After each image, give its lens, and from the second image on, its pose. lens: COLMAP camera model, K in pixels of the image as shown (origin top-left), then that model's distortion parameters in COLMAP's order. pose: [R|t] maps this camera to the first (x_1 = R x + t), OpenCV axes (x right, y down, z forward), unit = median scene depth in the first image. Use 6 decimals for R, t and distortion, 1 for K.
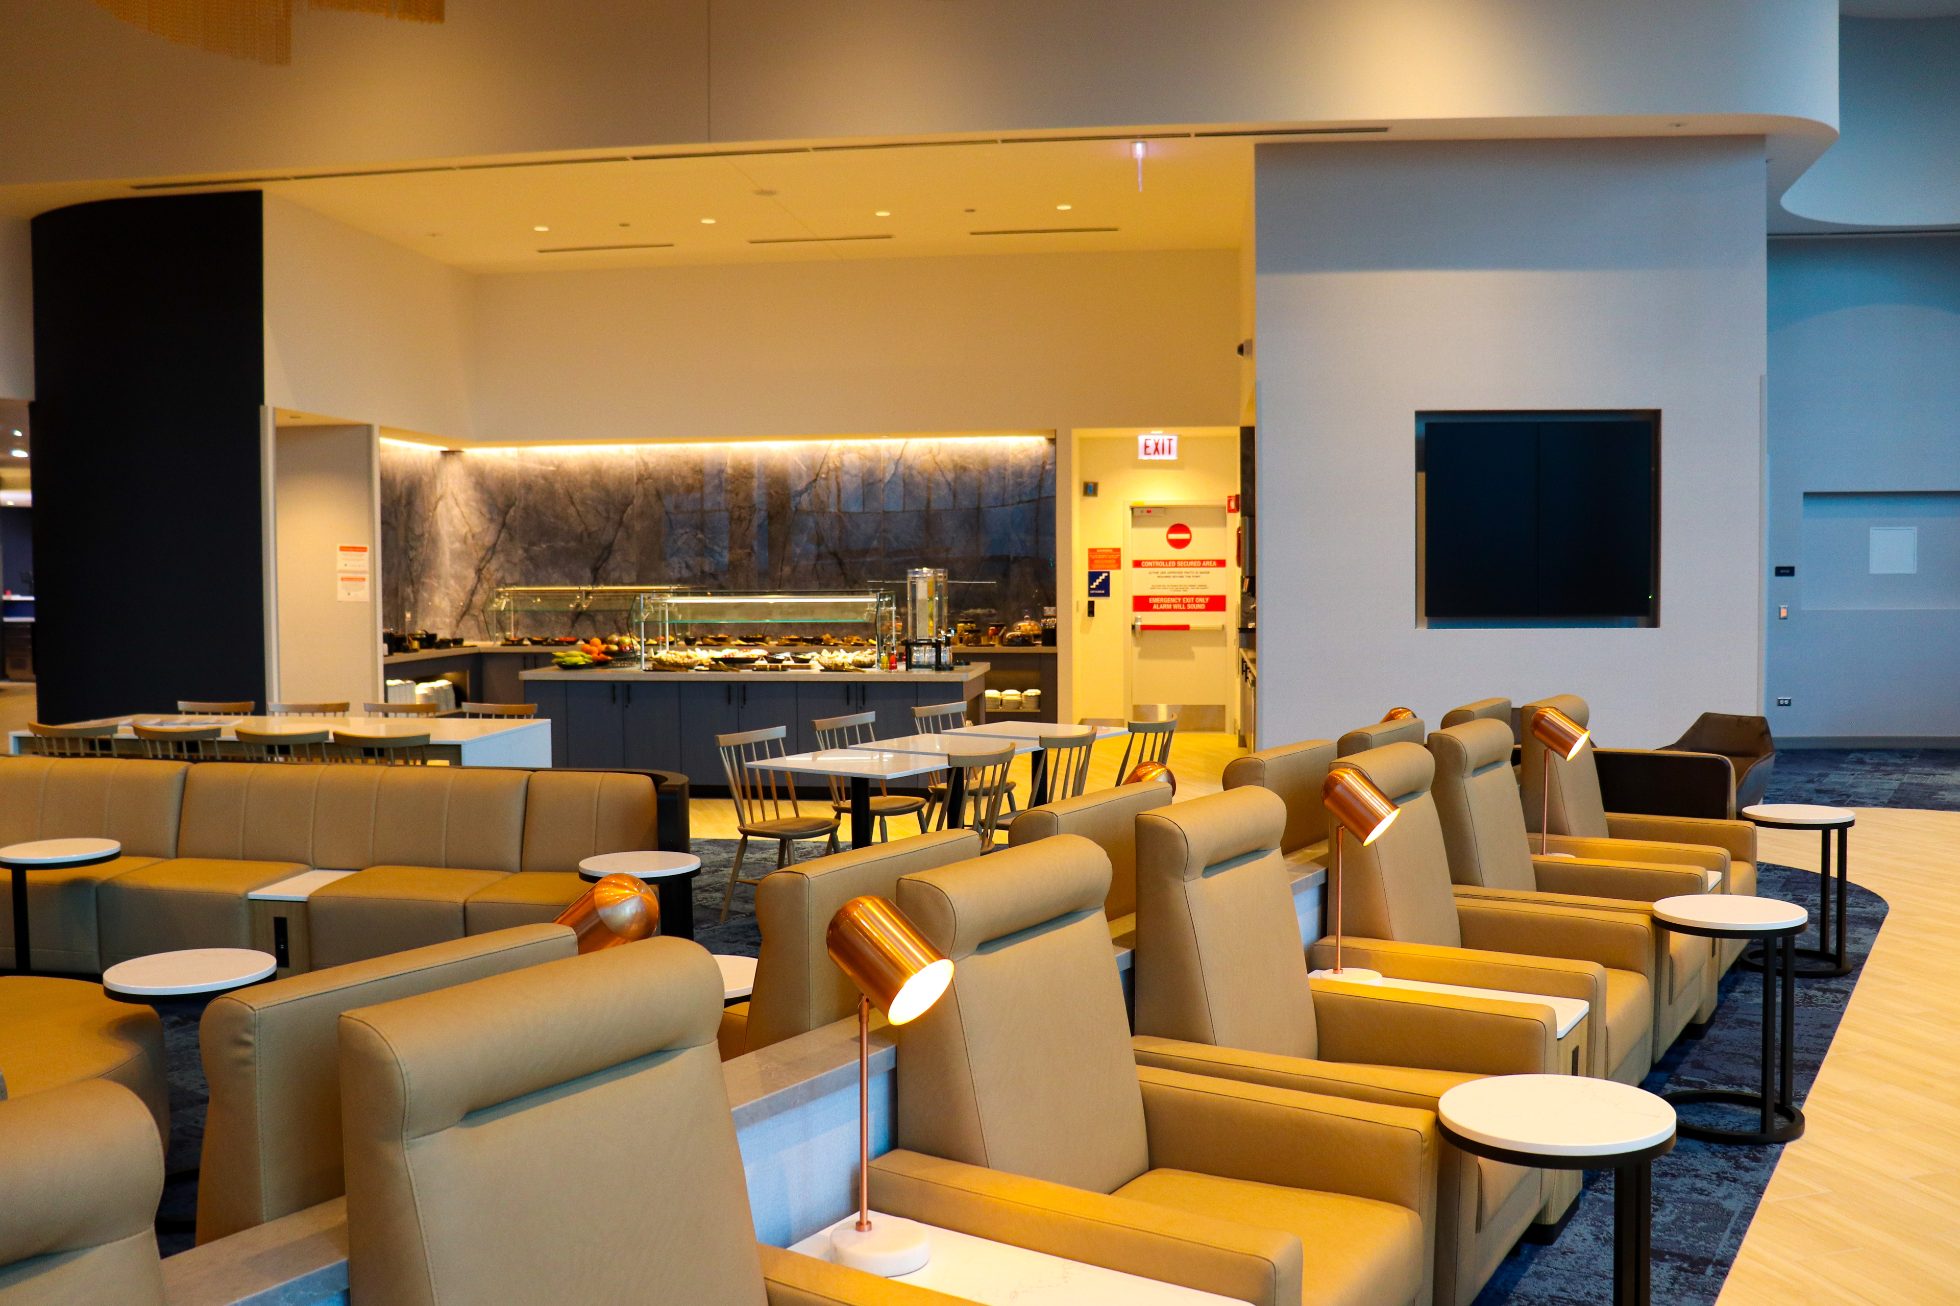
lens RADIAL K [[1682.7, 0, 980.0], [0, 1682.7, 653.0], [0, 0, 1]] dist [-0.160743, 0.136018]
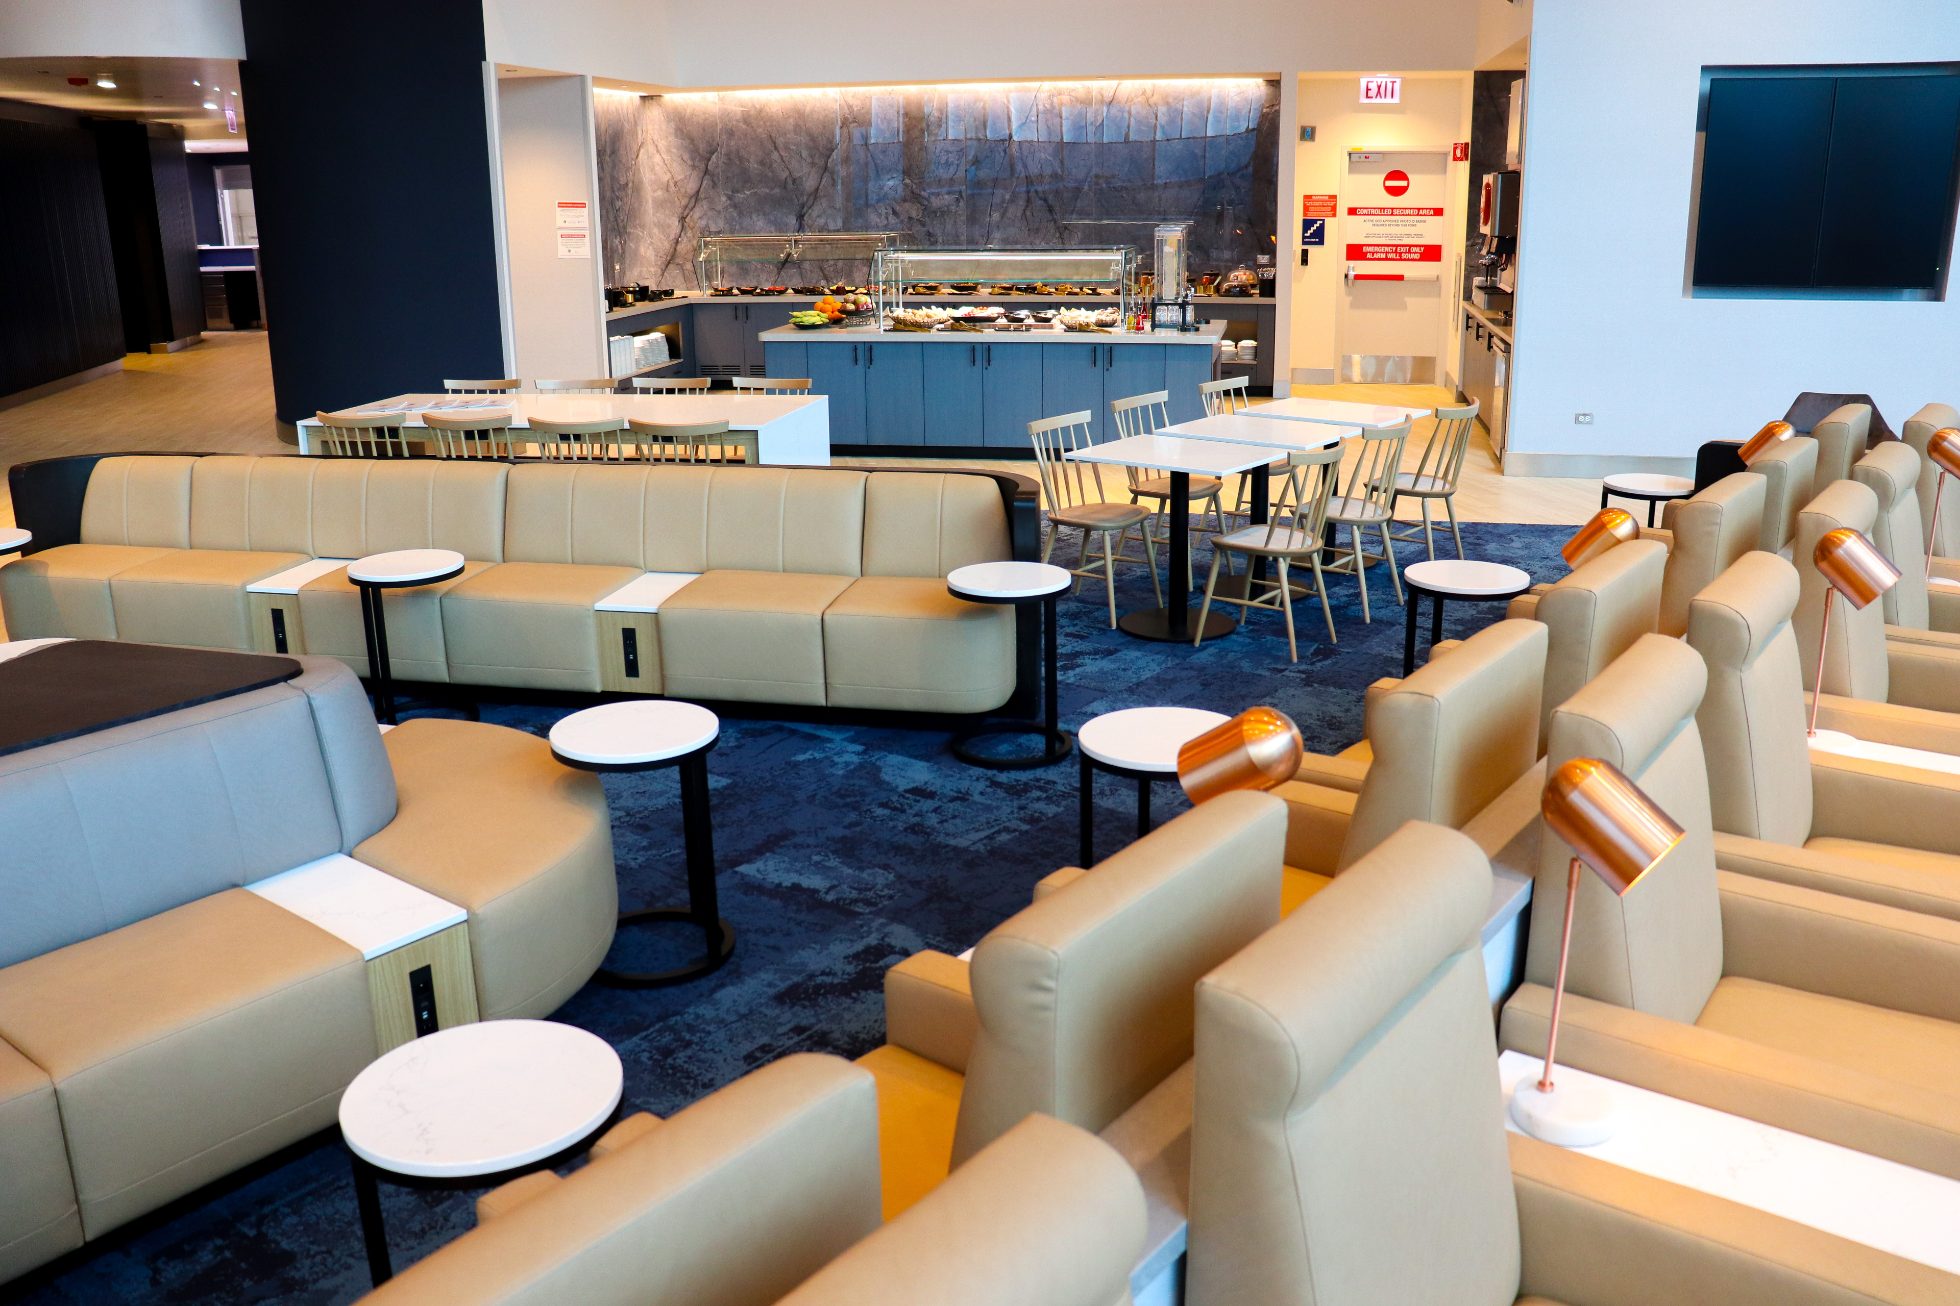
lens RADIAL K [[1628.3, 0, 980.0], [0, 1628.3, 653.0], [0, 0, 1]] dist [-0.191793, 0.198631]
pose [[0.997687, 0.013370, -0.066649, -0.058938], [0.002545, 0.972433, 0.233167, -0.020155], [0.067929, -0.232797, 0.970150, 0.024440]]
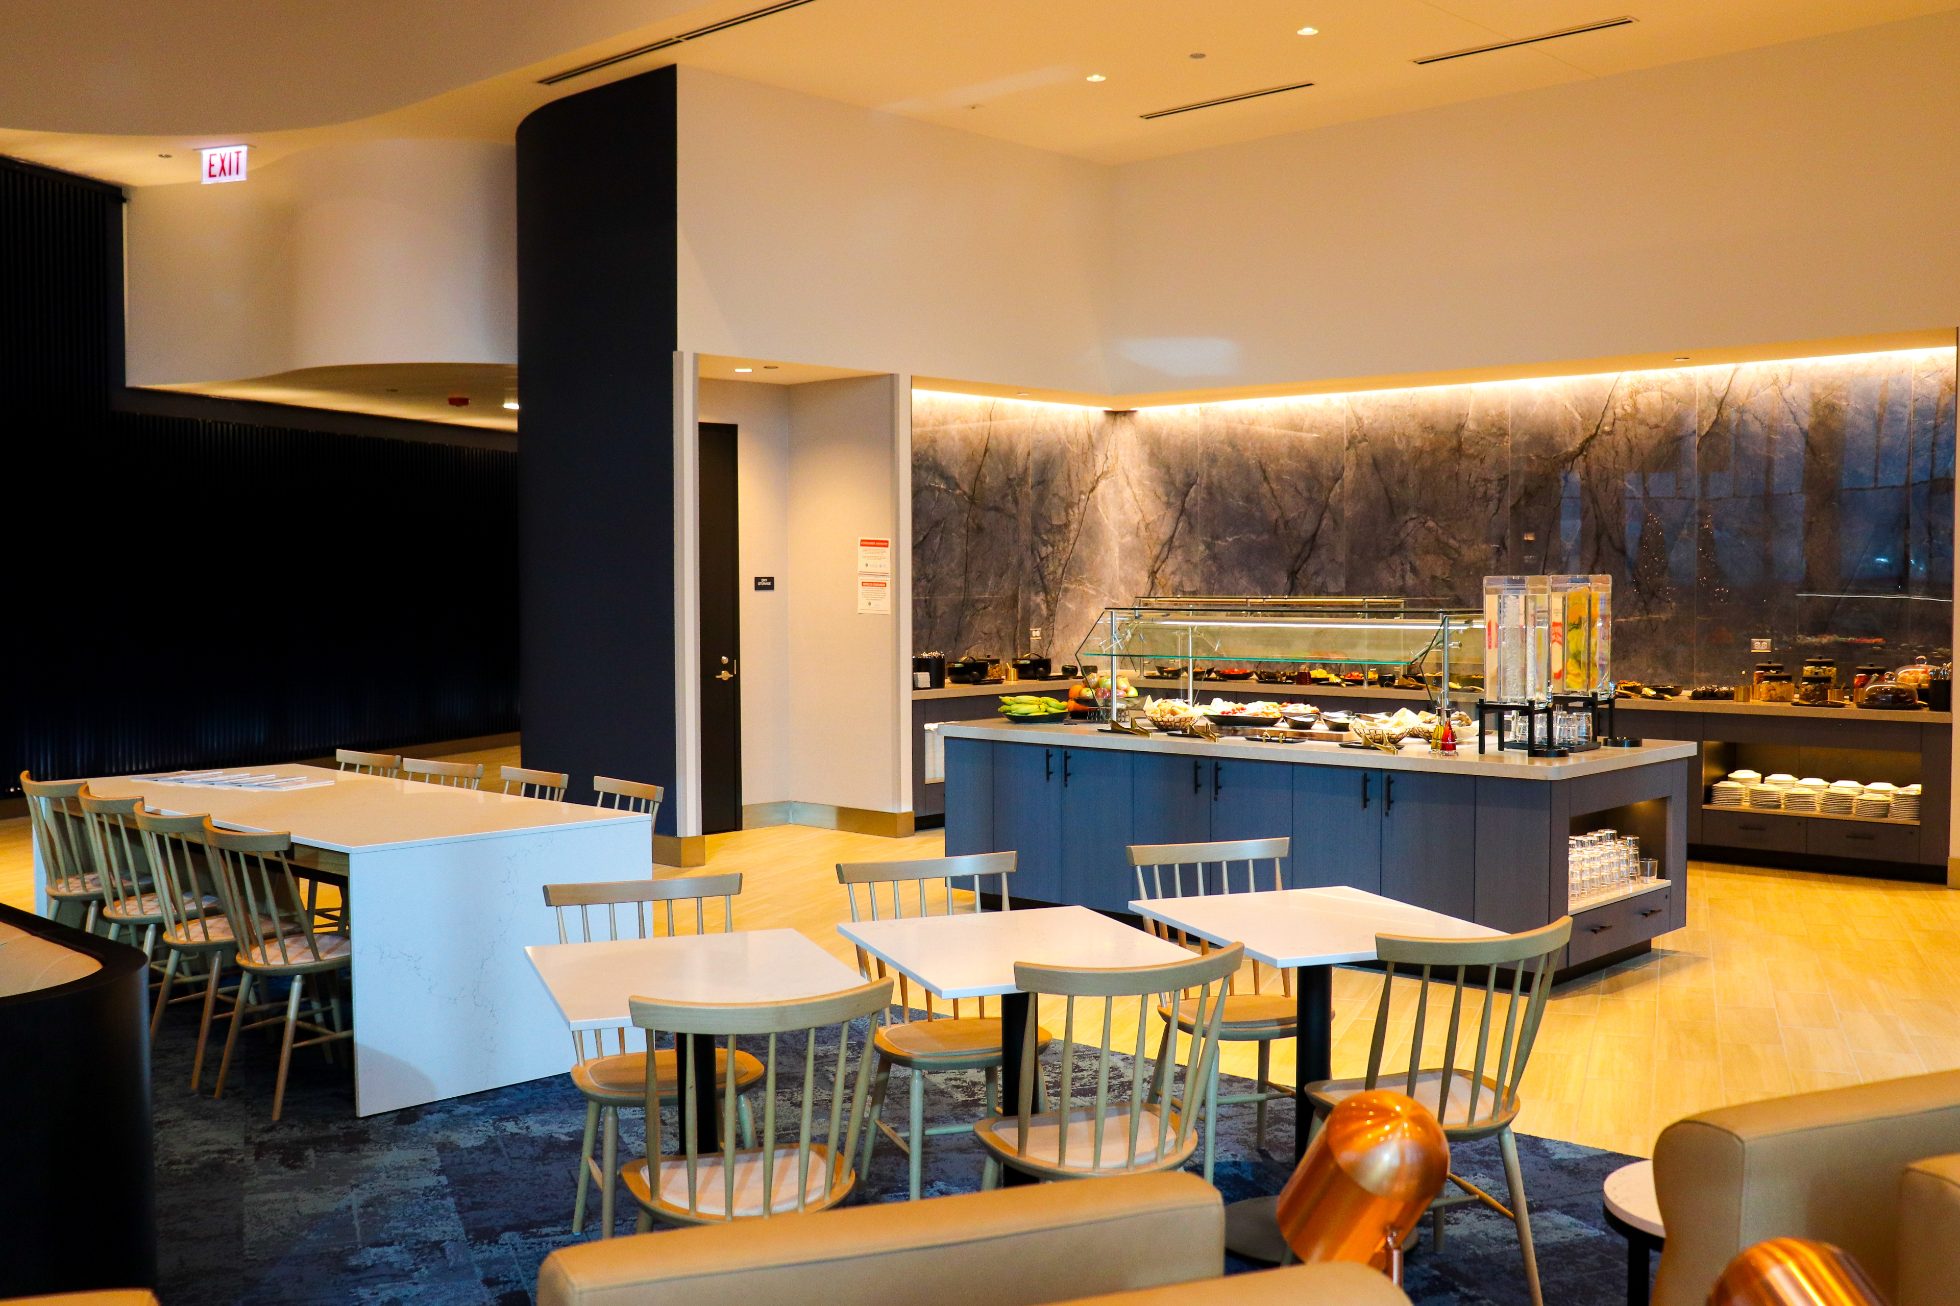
lens RADIAL K [[1924.2, 0, 1049.3], [0, 1924.2, 649.6], [0, 0, 1]] dist [-0.081730, 0.002896]
pose [[0.816801, 0.024436, -0.576401, 0.156055], [-0.030118, 0.999546, -0.000304, -0.014944], [0.576132, 0.017608, 0.817167, 0.289198]]
